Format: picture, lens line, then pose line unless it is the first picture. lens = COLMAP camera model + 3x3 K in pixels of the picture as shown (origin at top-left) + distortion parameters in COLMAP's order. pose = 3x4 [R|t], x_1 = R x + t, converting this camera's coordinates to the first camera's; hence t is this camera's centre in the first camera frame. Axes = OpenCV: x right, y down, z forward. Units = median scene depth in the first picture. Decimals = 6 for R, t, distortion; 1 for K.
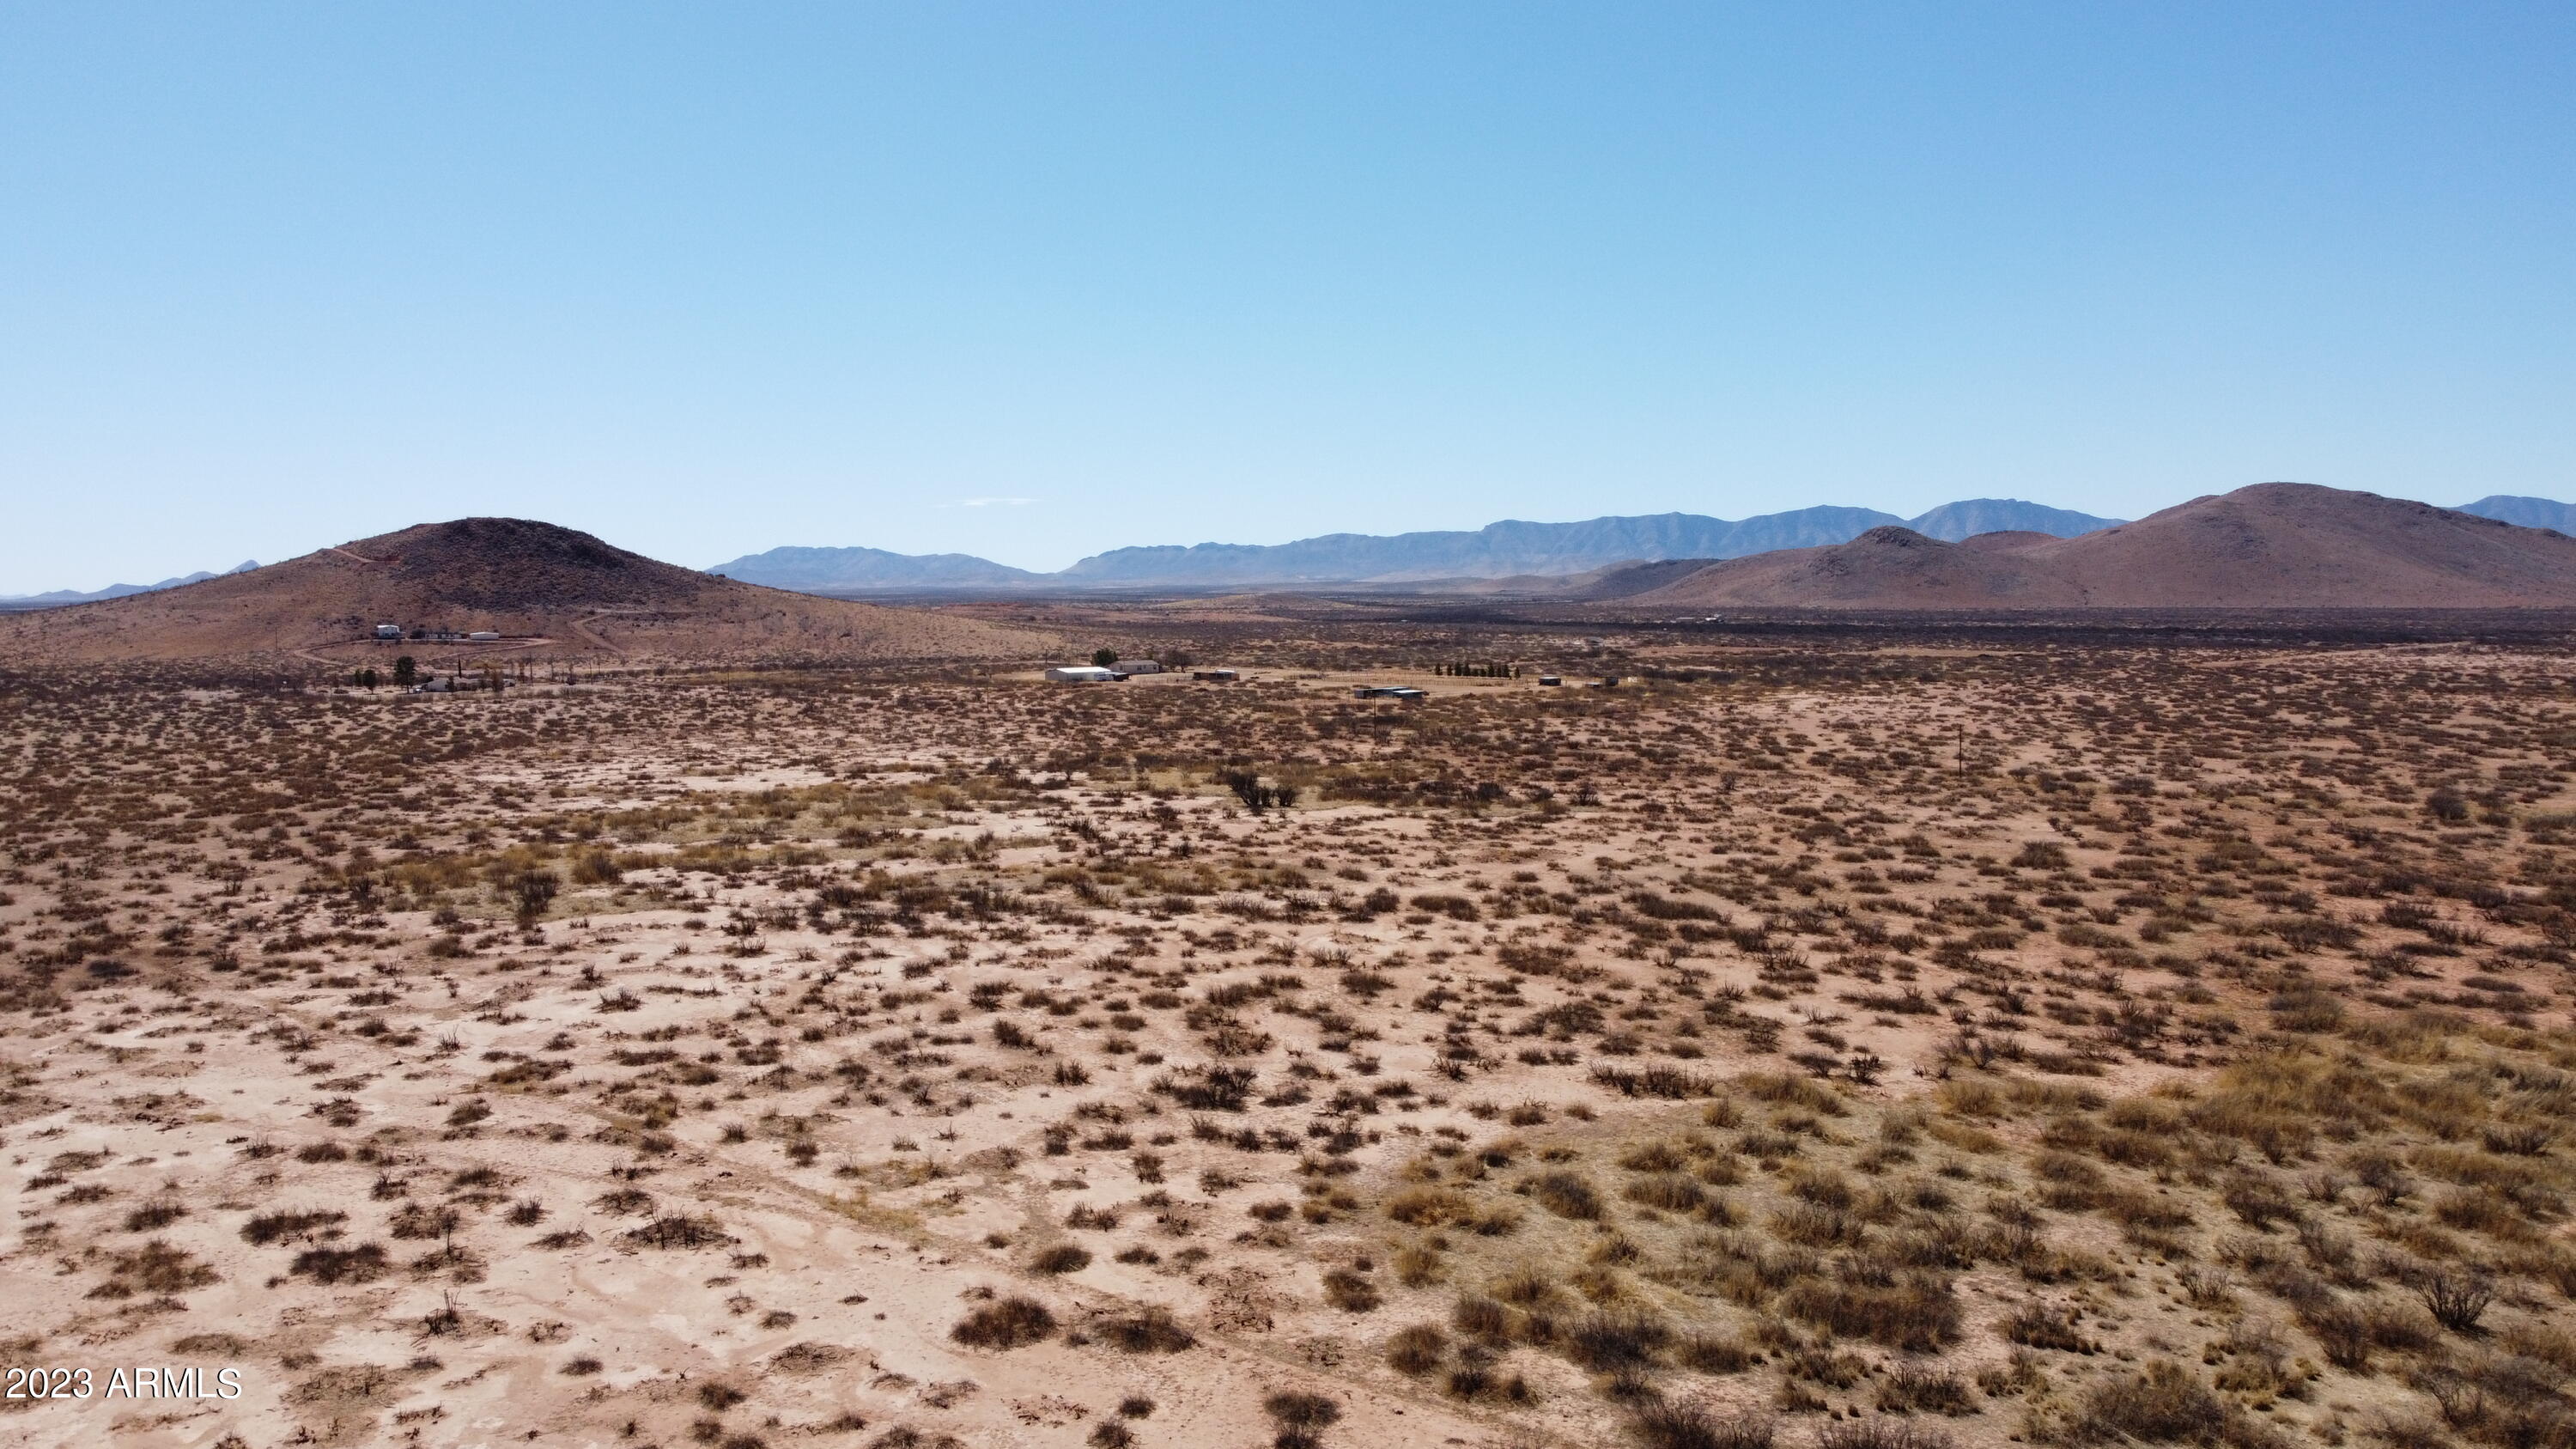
lens RADIAL K [[1954.6, 0, 1275.9], [0, 1954.6, 741.9], [0, 0, 1]] dist [-0.000992, -0.006223]
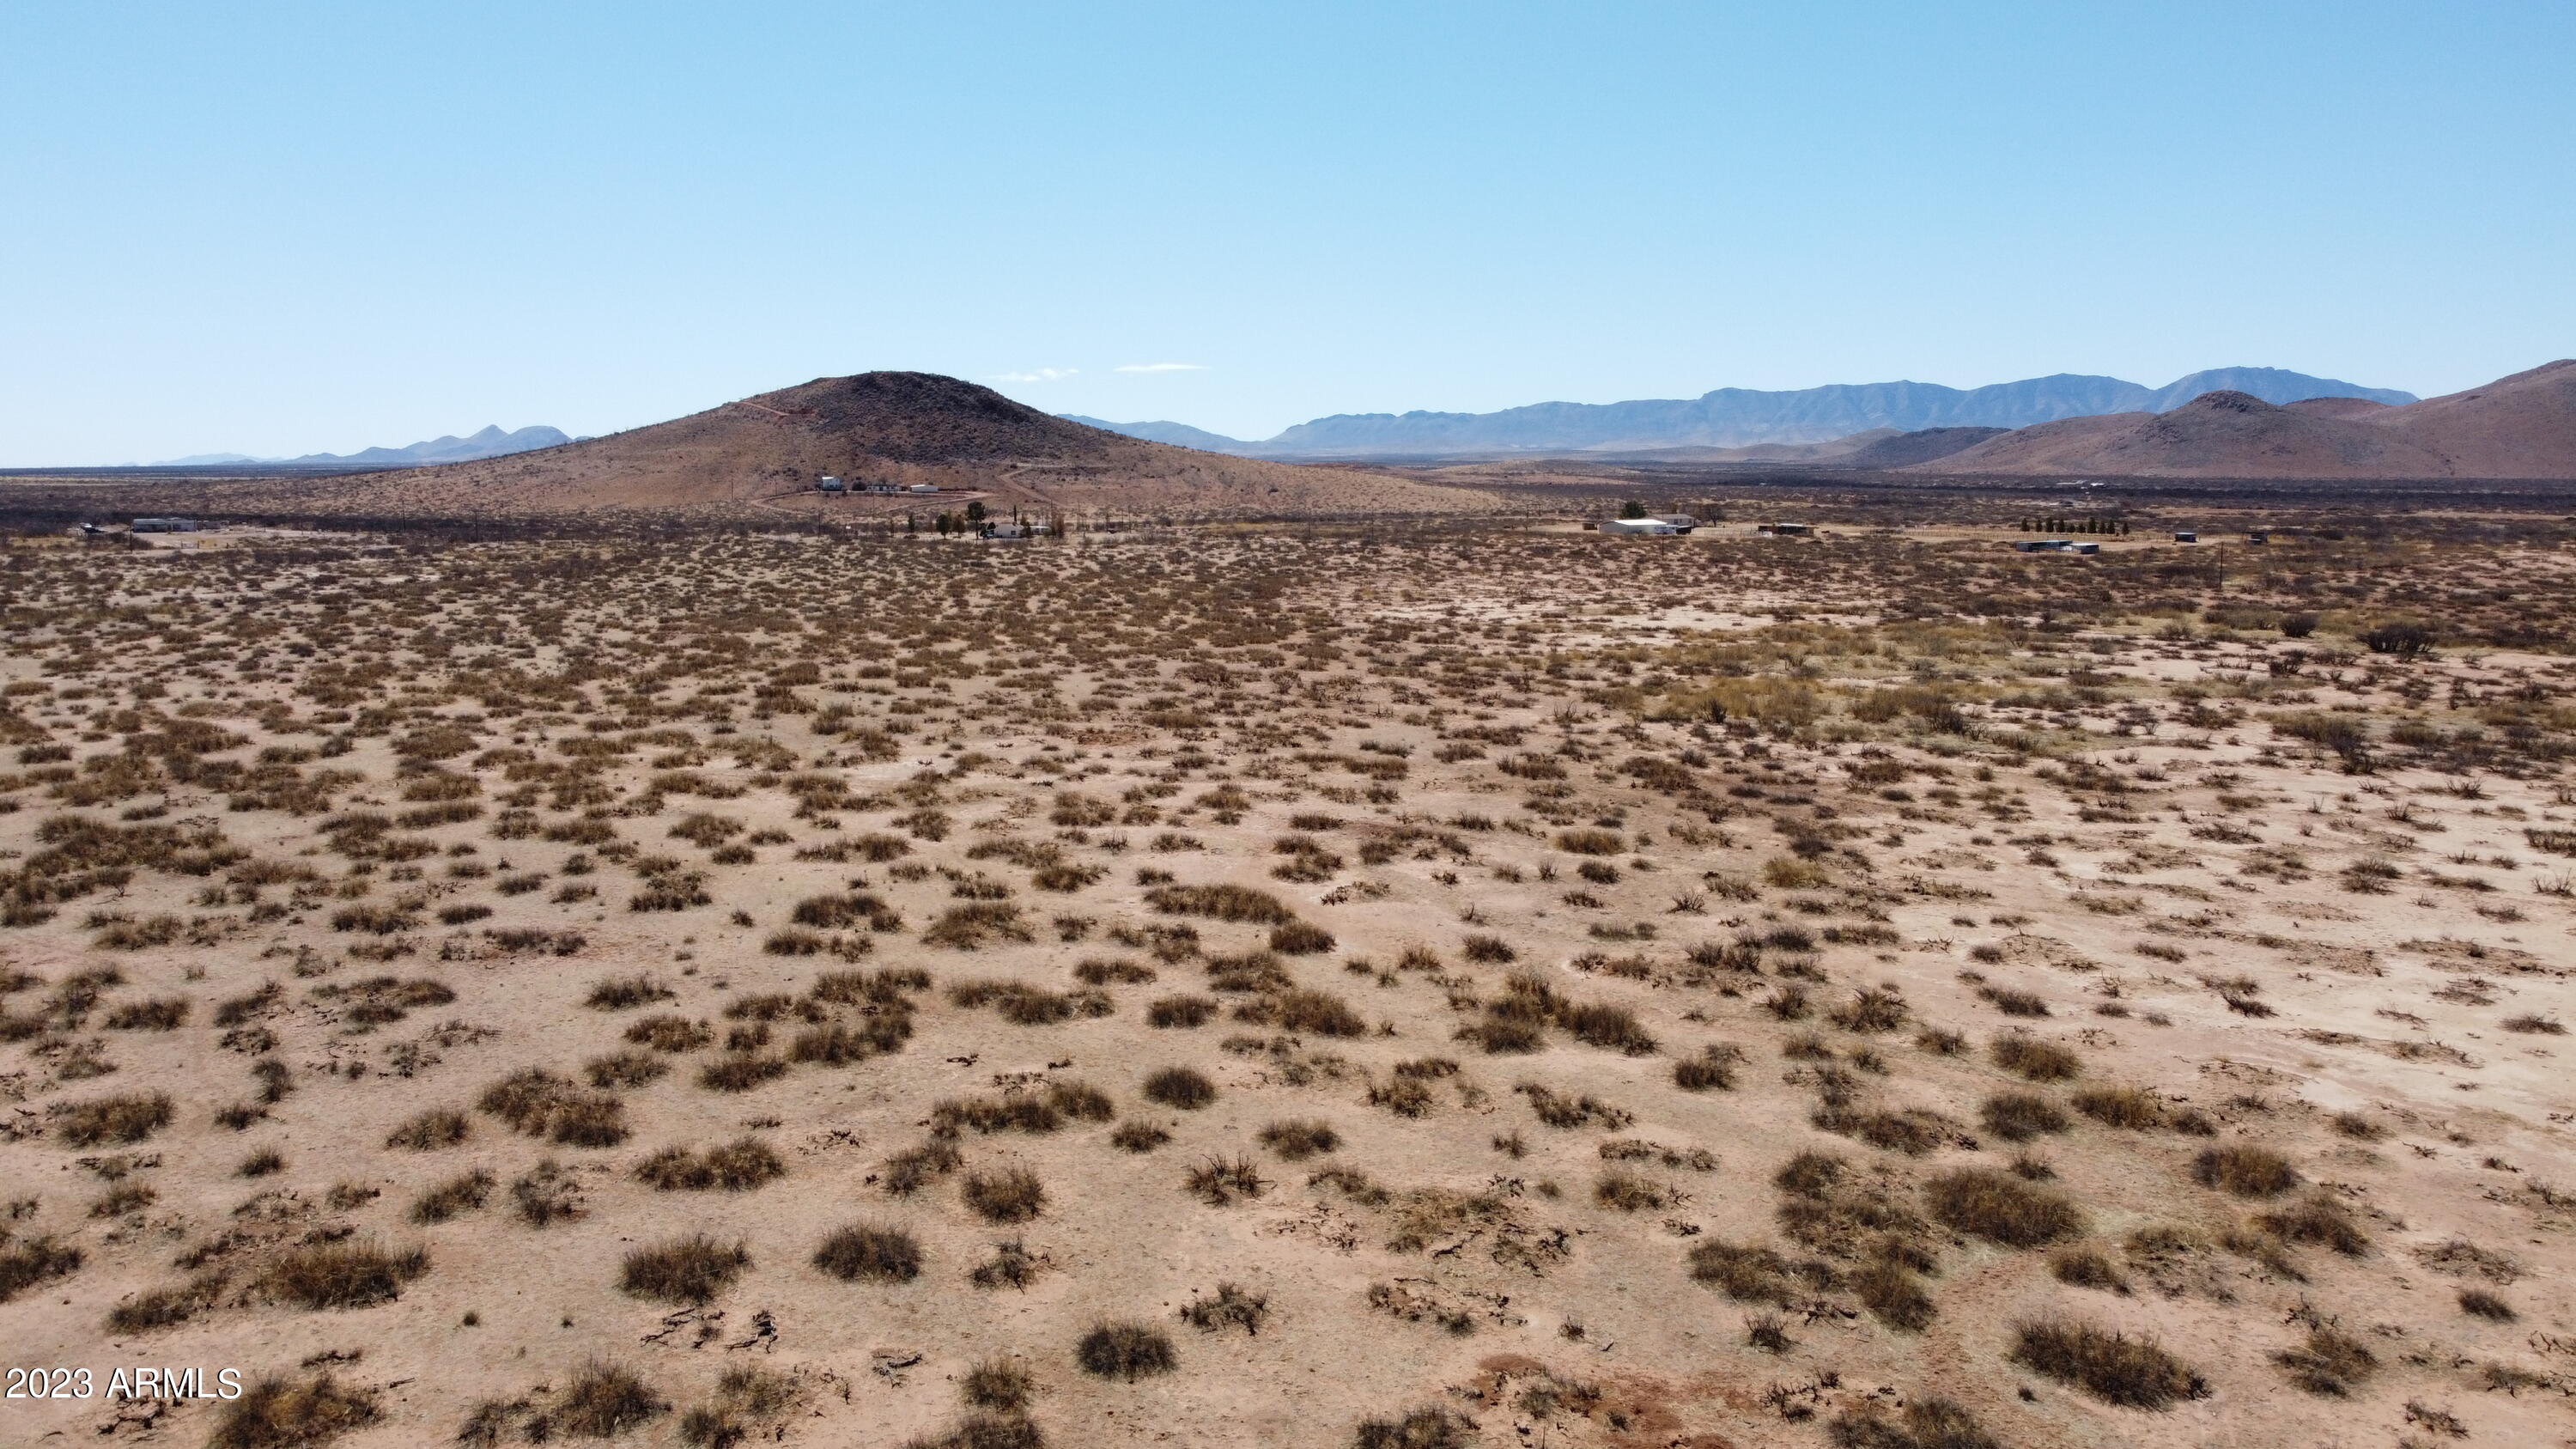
lens RADIAL K [[1954.6, 0, 1275.9], [0, 1954.6, 741.9], [0, 0, 1]] dist [-0.000992, -0.006223]
pose [[0.995017, 0.019111, -0.097856, -0.112033], [-0.012614, 0.997701, 0.066578, 0.005478], [0.098904, -0.065012, 0.992971, 0.015658]]
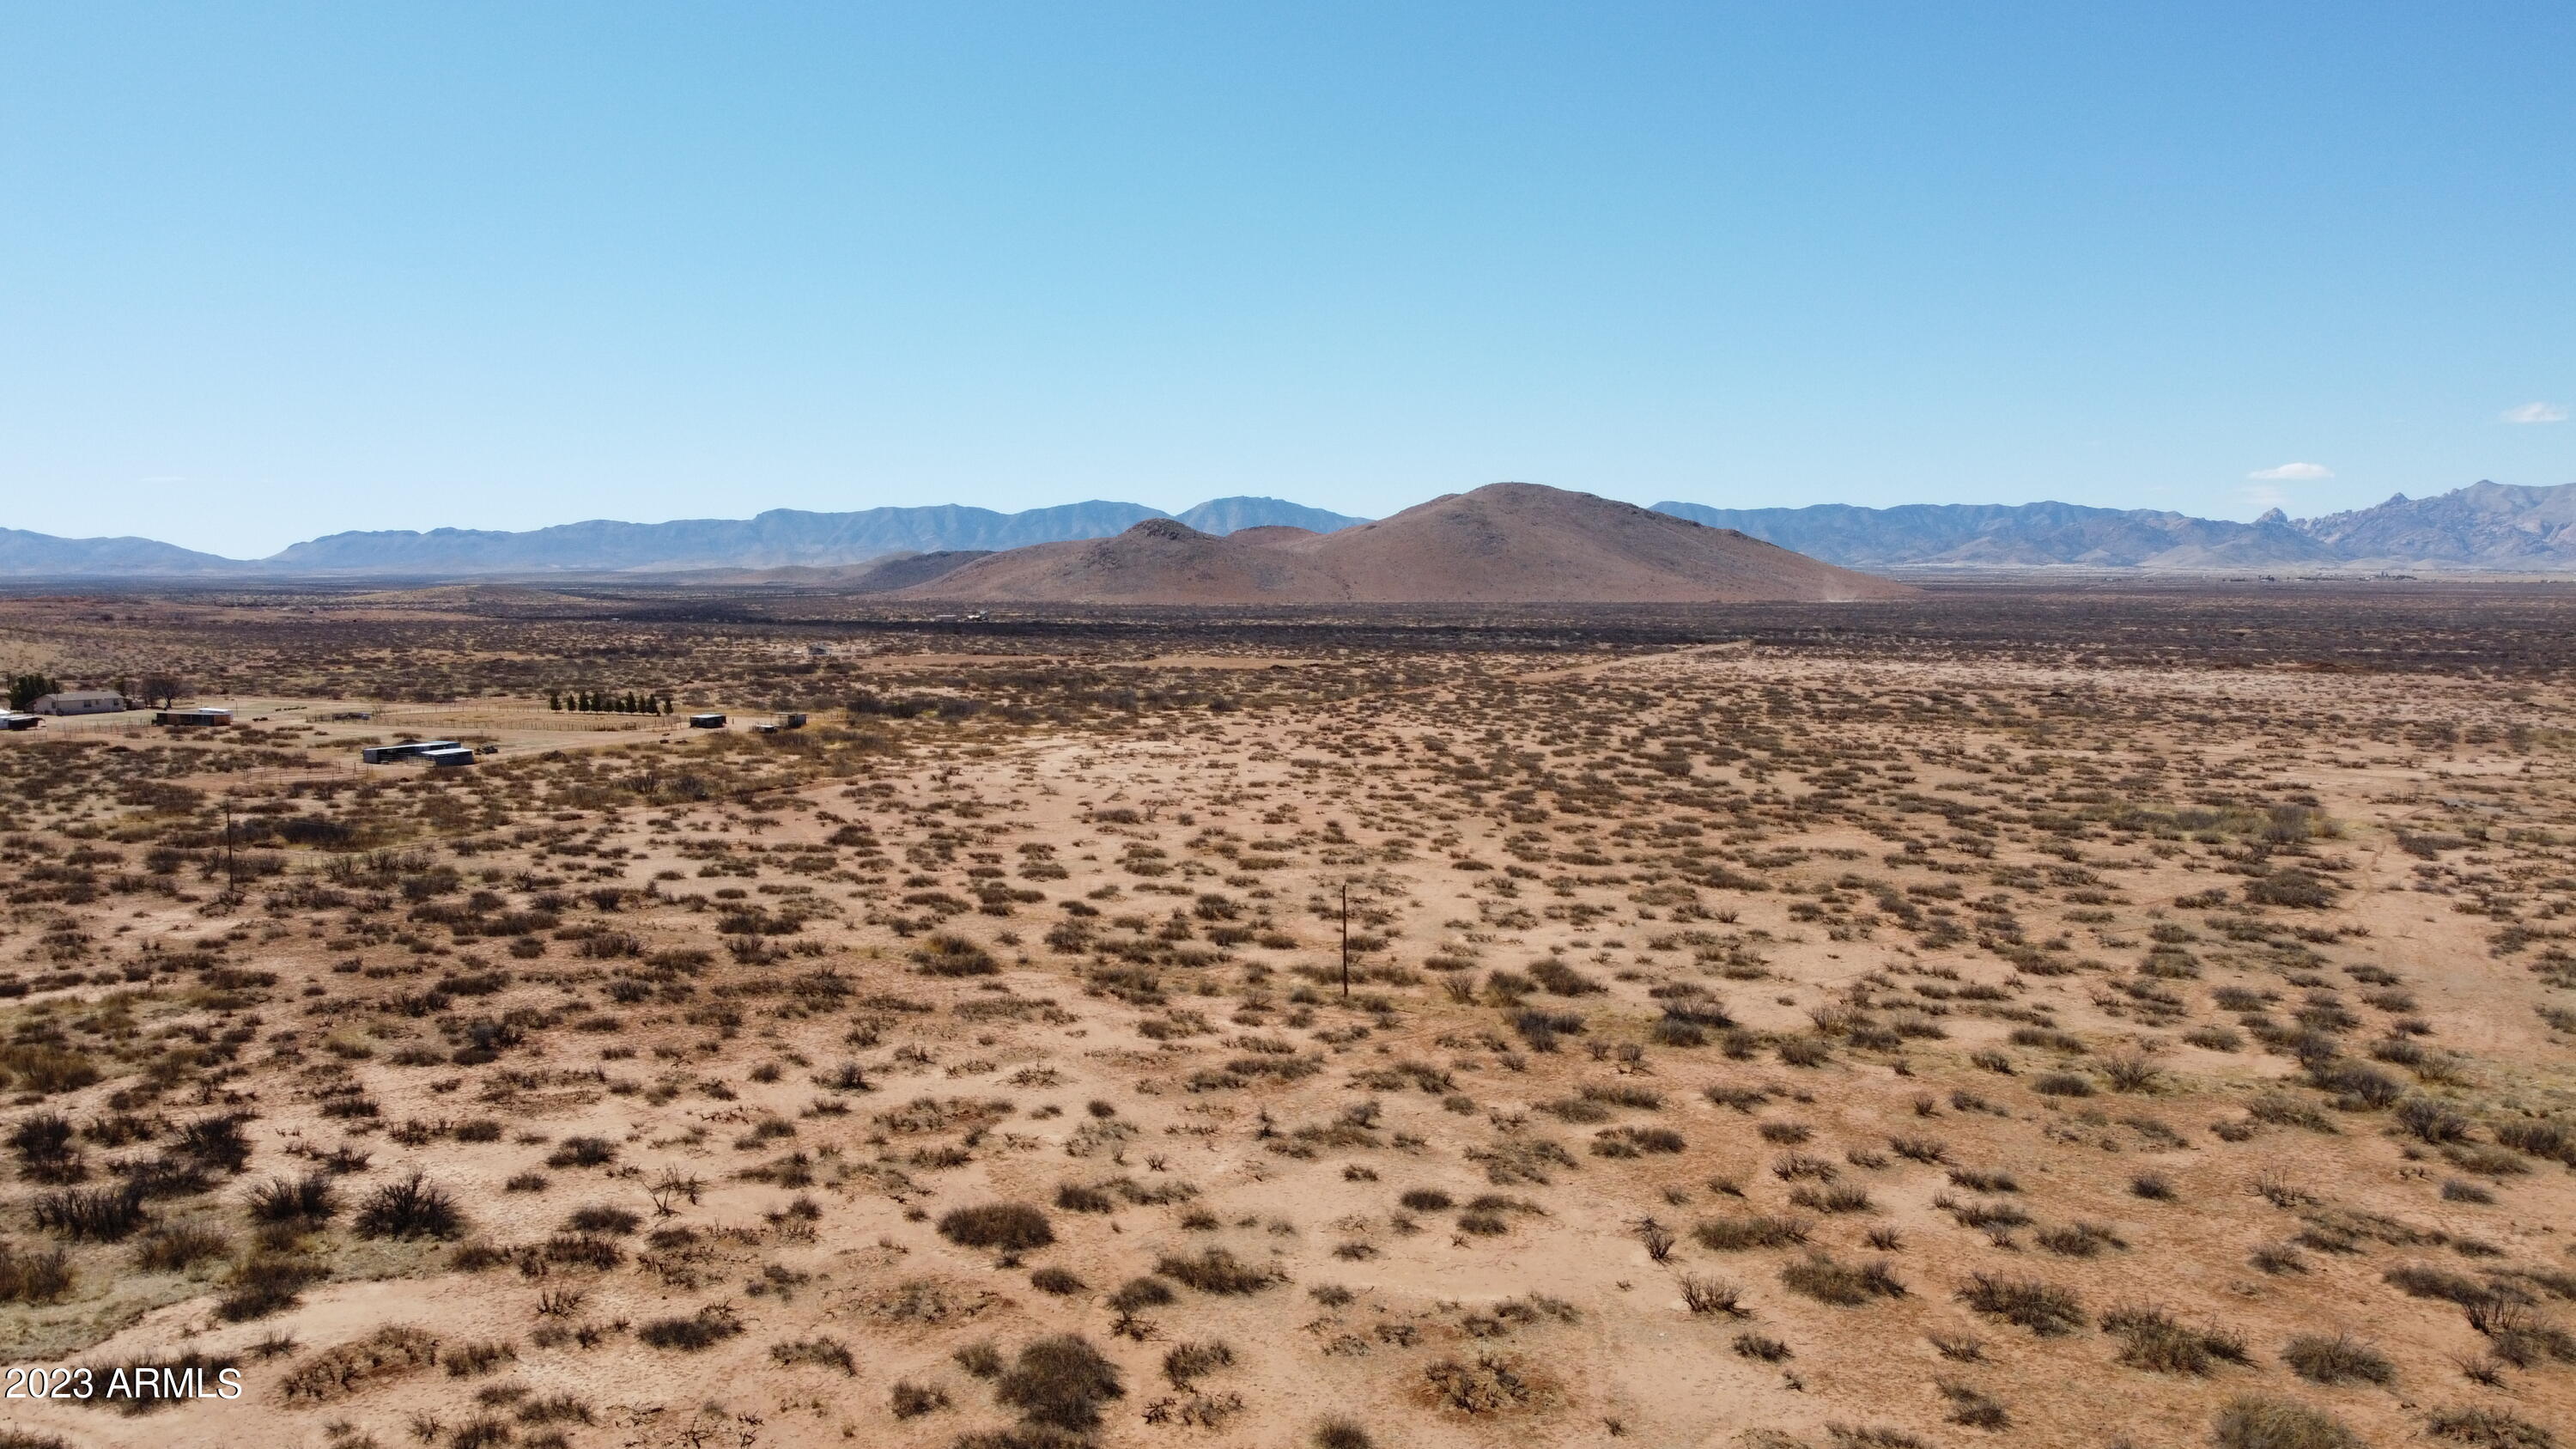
lens RADIAL K [[1954.6, 0, 1275.9], [0, 1954.6, 741.9], [0, 0, 1]] dist [-0.000992, -0.006223]
pose [[0.934900, -0.025125, 0.354021, 0.048053], [0.023562, 0.999684, 0.008725, -0.014440], [-0.354128, 0.000184, 0.935197, 0.161797]]
